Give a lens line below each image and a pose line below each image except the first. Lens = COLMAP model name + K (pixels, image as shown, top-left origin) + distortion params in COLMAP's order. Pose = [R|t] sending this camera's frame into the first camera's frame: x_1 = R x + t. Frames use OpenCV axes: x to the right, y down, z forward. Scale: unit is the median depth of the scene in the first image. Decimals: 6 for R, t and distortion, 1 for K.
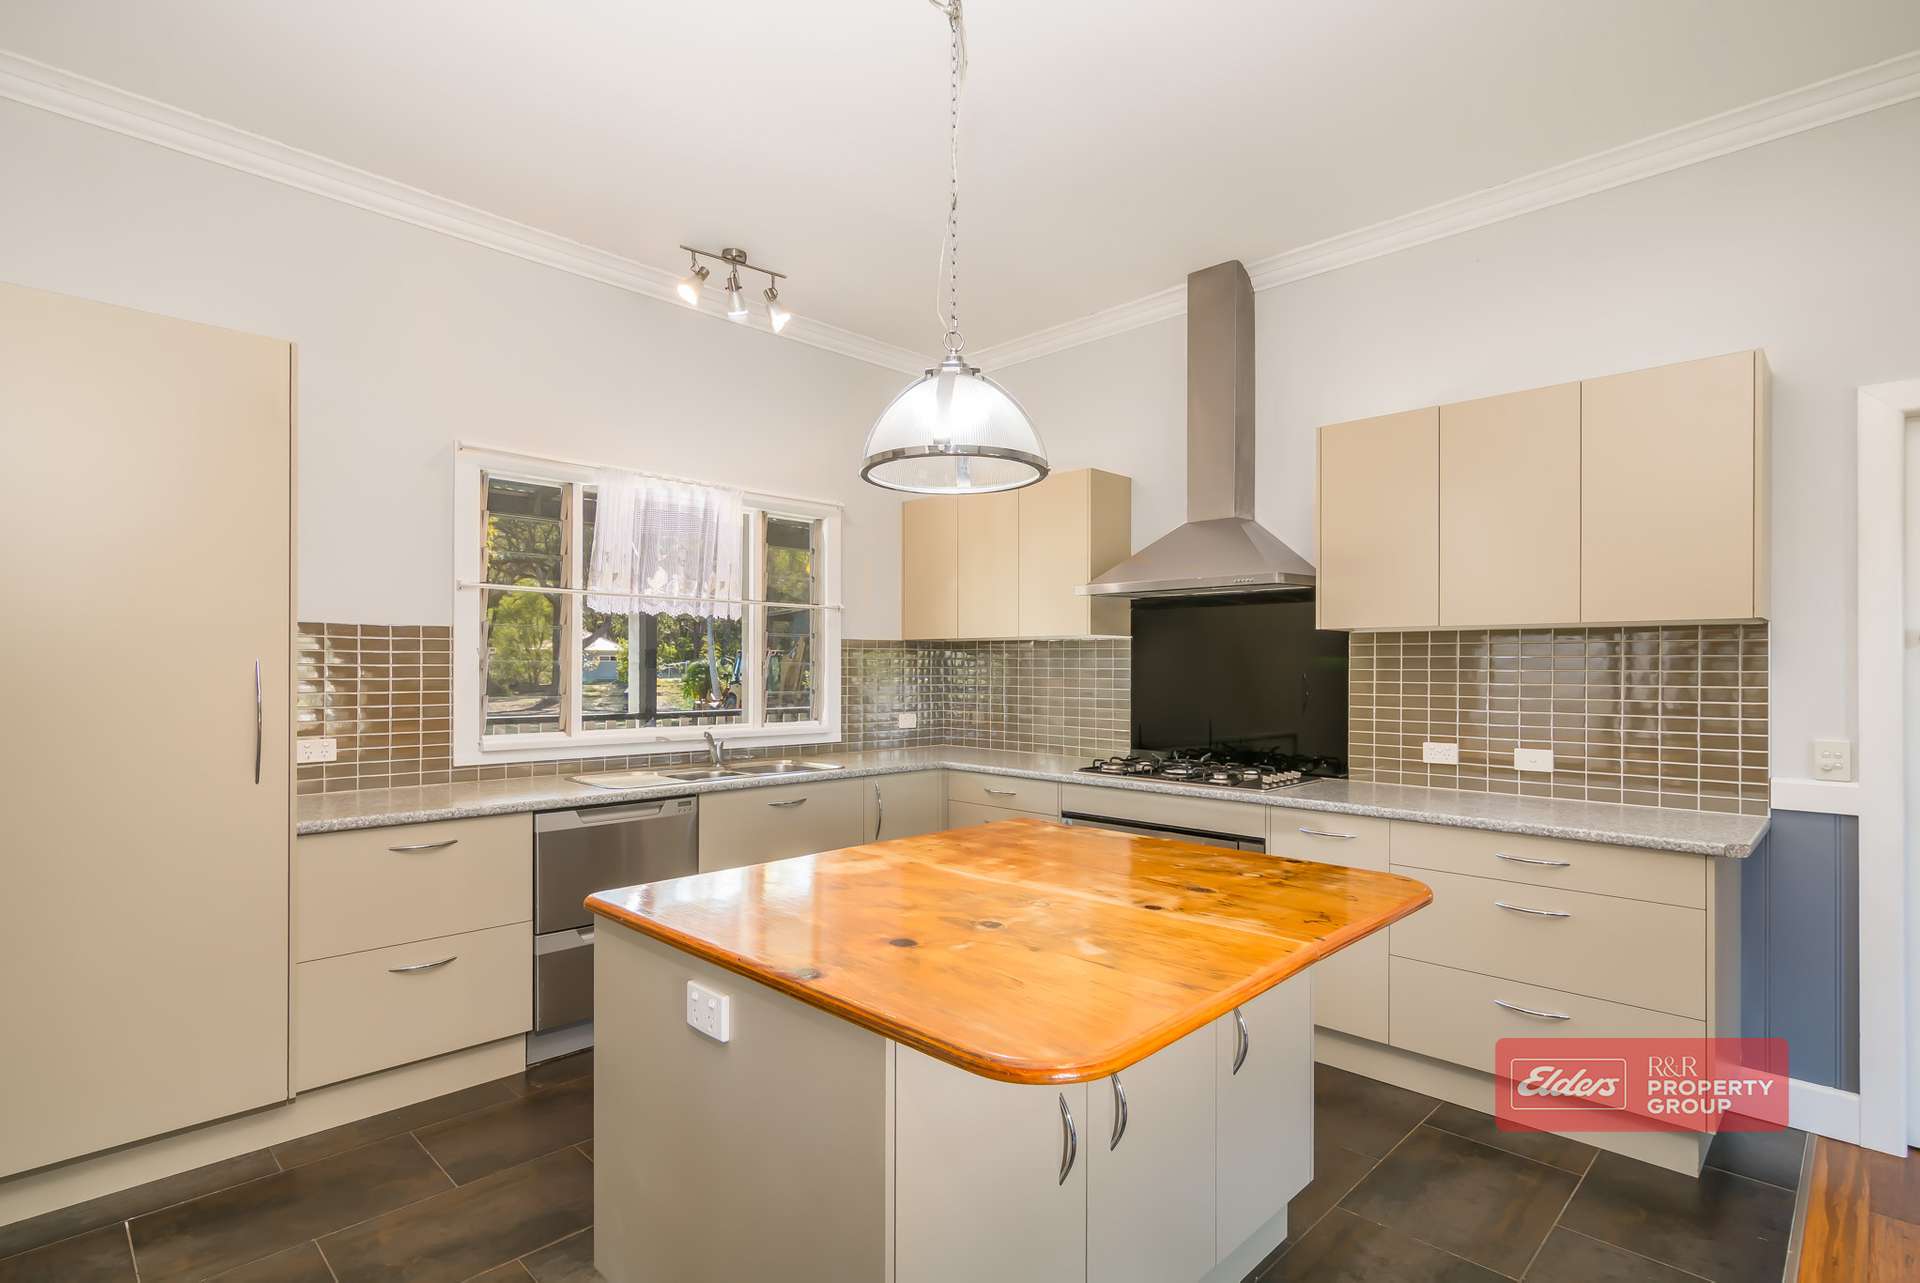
lens RADIAL K [[937.1, 0, 956.2], [0, 937.1, 664.2], [0, 0, 1]] dist [0.002585, 0.000132]
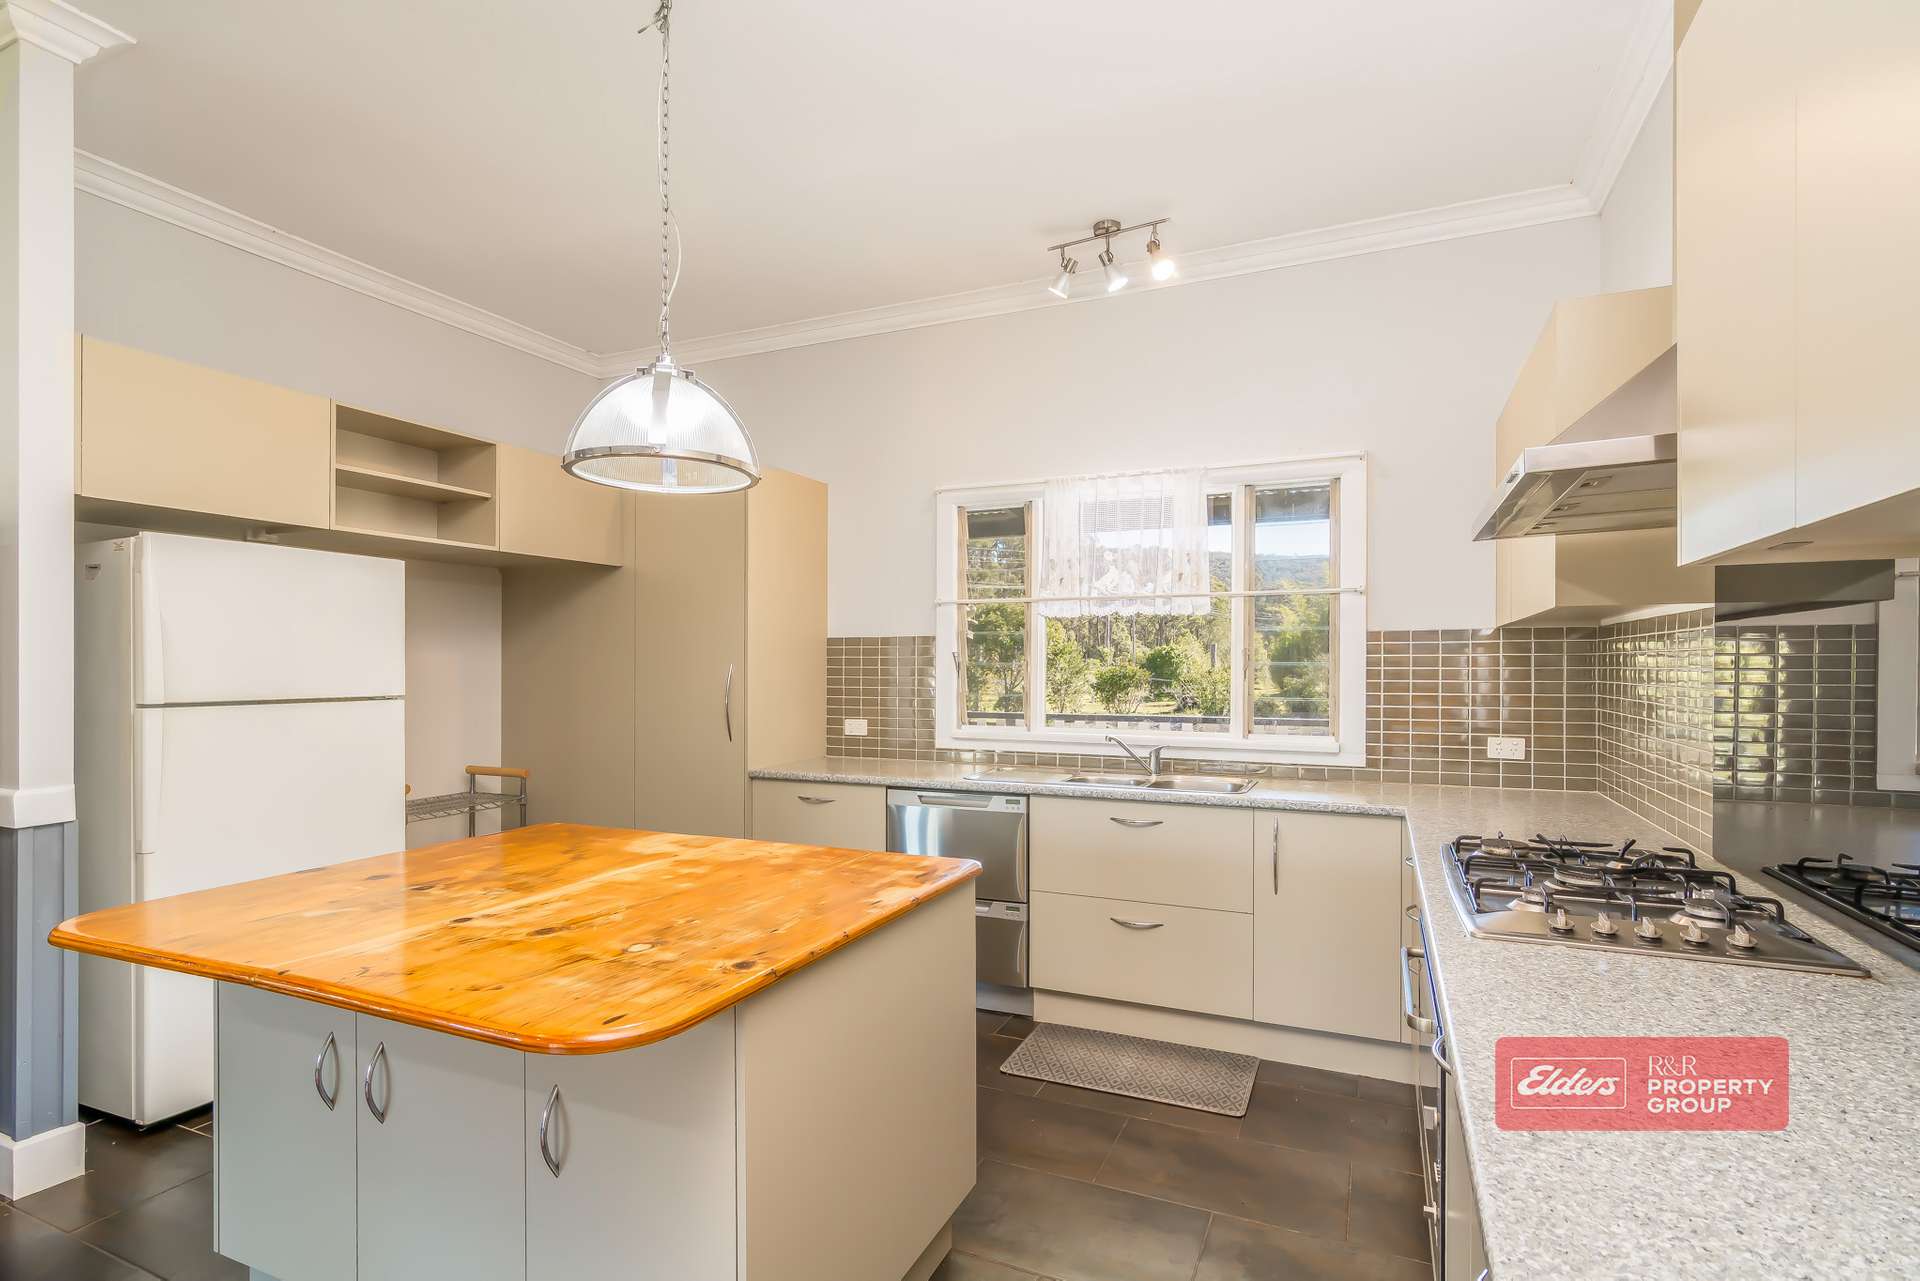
lens RADIAL K [[933.6, 0, 956.3], [0, 933.6, 676.6], [0, 0, 1]] dist [-0.020332, -0.000035]
pose [[0.356300, 0.002777, -0.934368, 0.620741], [0.001765, 0.999992, 0.003645, 0.009207], [0.934370, -0.002948, 0.356292, 0.568892]]
